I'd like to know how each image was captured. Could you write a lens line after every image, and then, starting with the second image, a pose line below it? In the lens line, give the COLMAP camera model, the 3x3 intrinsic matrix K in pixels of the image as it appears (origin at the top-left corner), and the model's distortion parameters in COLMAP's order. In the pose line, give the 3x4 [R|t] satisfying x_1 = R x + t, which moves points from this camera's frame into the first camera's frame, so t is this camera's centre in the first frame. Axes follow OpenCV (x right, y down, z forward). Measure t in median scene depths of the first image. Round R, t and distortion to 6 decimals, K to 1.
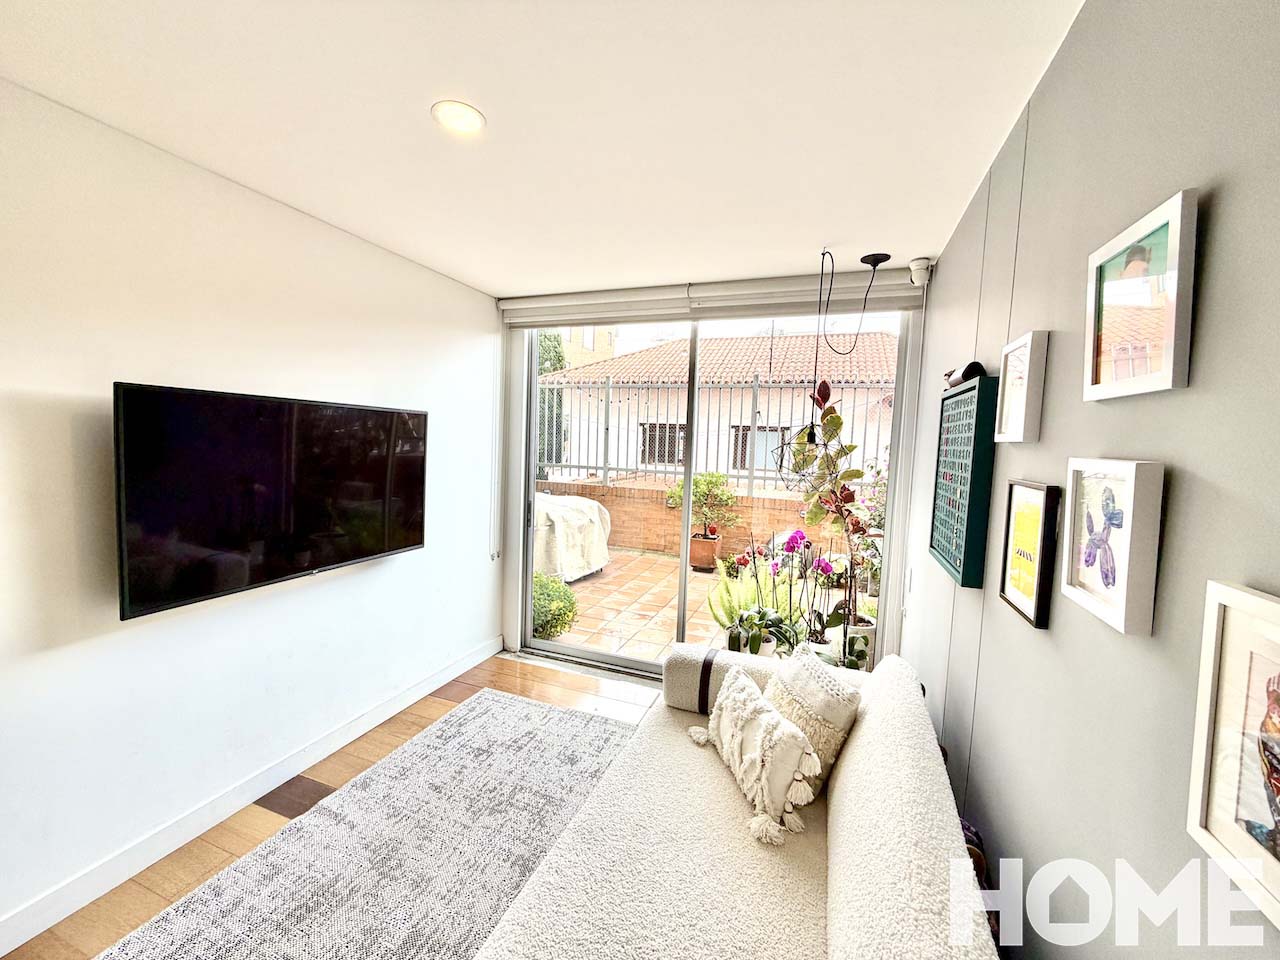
lens RADIAL K [[509.0, 0, 633.1], [0, 509.0, 474.3], [0, 0, 1]] dist [0.001572, 0.000058]
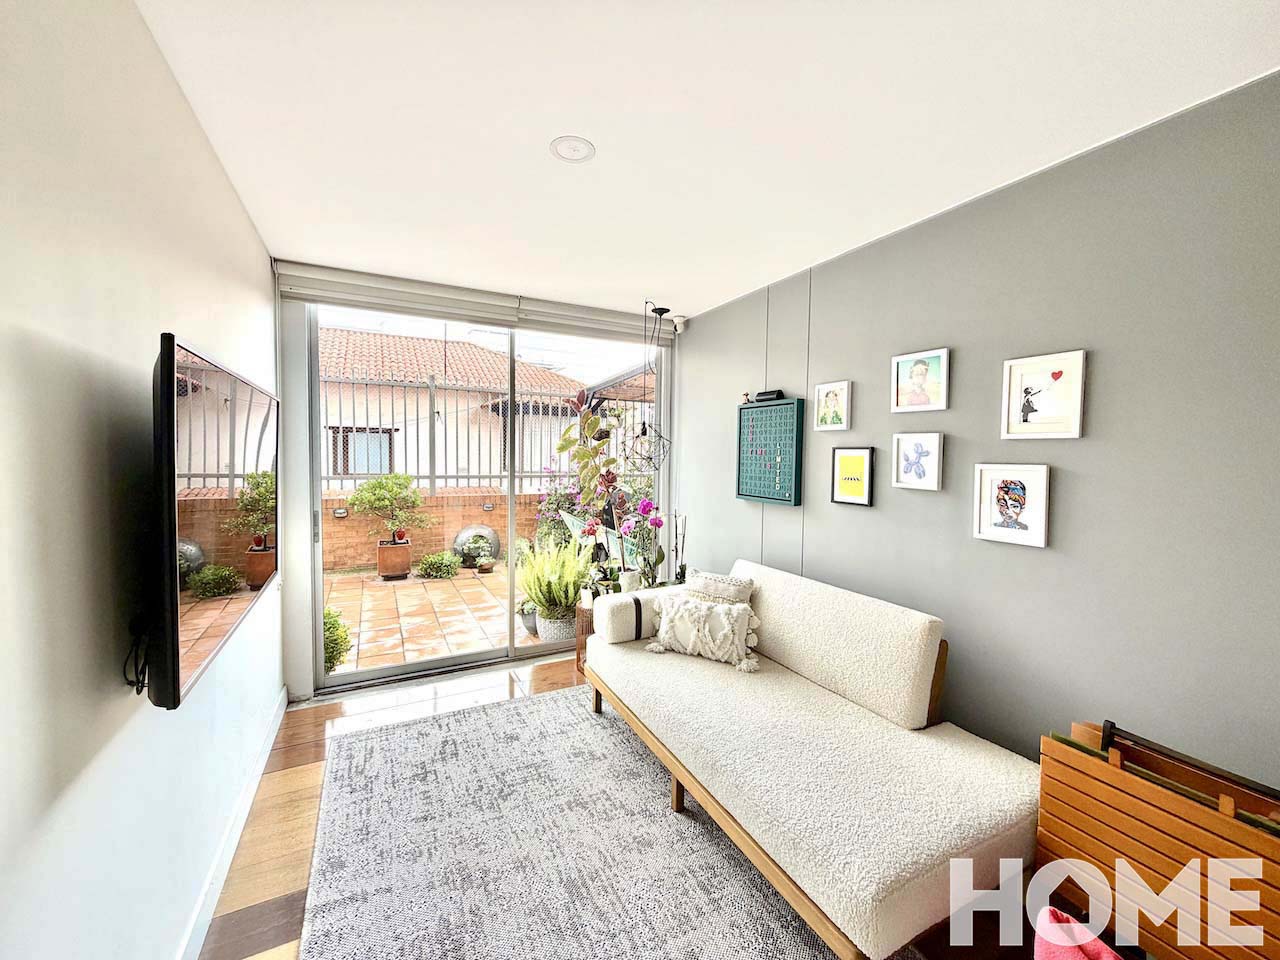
lens RADIAL K [[509.0, 0, 635.8], [0, 509.0, 470.9], [0, 0, 1]] dist [0.001572, 0.000058]
pose [[0.668611, -0.053578, 0.741680, -0.546645], [0.063373, 0.997878, 0.014955, 0.009586], [-0.740907, 0.037003, 0.670588, 0.067910]]
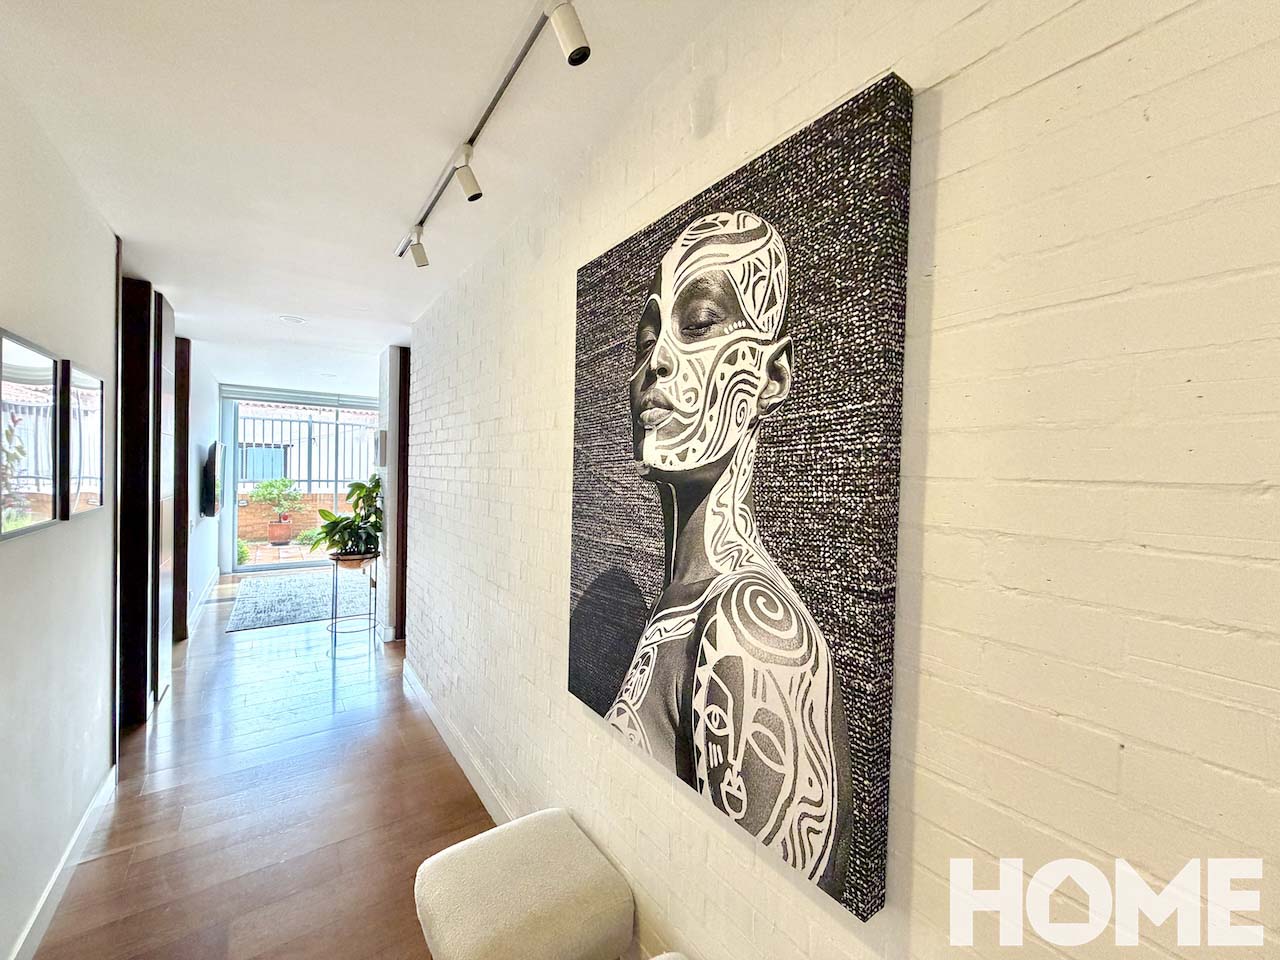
lens RADIAL K [[509.0, 0, 636.3], [0, 509.0, 475.1], [0, 0, 1]] dist [0.001572, 0.000058]
pose [[0.555232, -0.029730, 0.831164, -1.105035], [0.053623, 0.998561, -0.000103, 0.092395], [-0.829965, 0.044627, 0.556028, -1.485640]]
